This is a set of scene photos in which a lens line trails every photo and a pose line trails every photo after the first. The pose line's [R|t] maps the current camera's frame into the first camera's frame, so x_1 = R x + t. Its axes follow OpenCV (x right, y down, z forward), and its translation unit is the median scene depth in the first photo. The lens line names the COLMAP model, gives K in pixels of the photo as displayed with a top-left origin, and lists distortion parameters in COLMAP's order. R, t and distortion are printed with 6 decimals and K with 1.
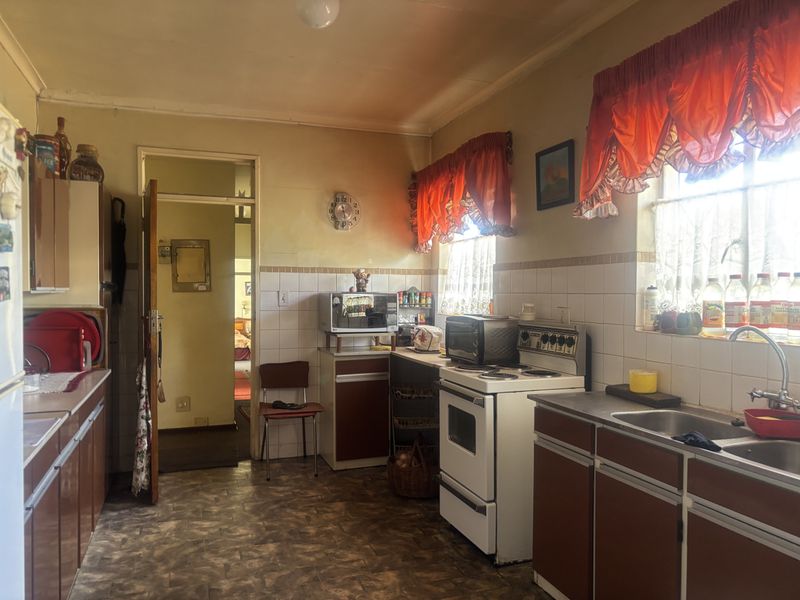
lens RADIAL K [[592.4, 0, 399.6], [0, 592.4, 298.7], [0, 0, 1]] dist [0.019992, -0.026417]
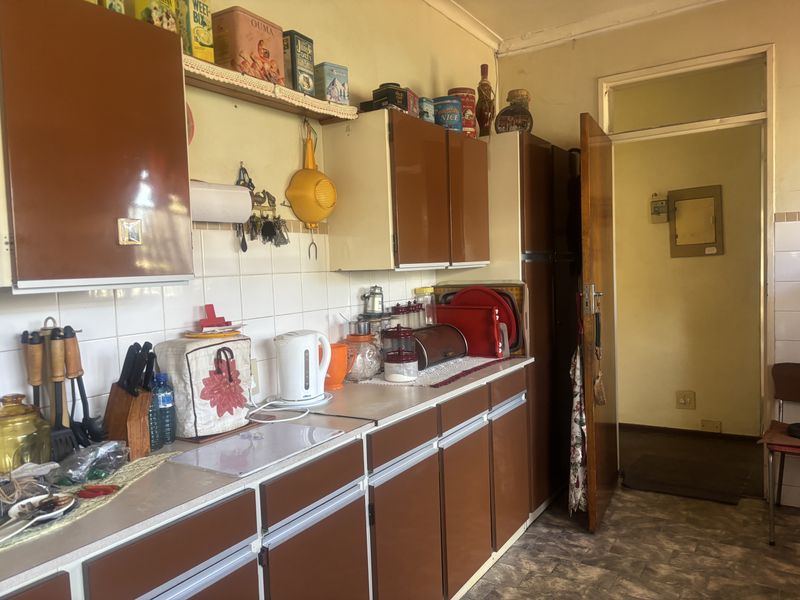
lens RADIAL K [[592.4, 0, 397.1], [0, 592.4, 302.1], [0, 0, 1]] dist [0.019992, -0.026417]
pose [[0.594327, 0.019695, -0.803982, 0.057968], [0.033497, 0.998226, 0.049215, -0.004671], [0.803526, -0.056181, 0.592613, 0.348553]]
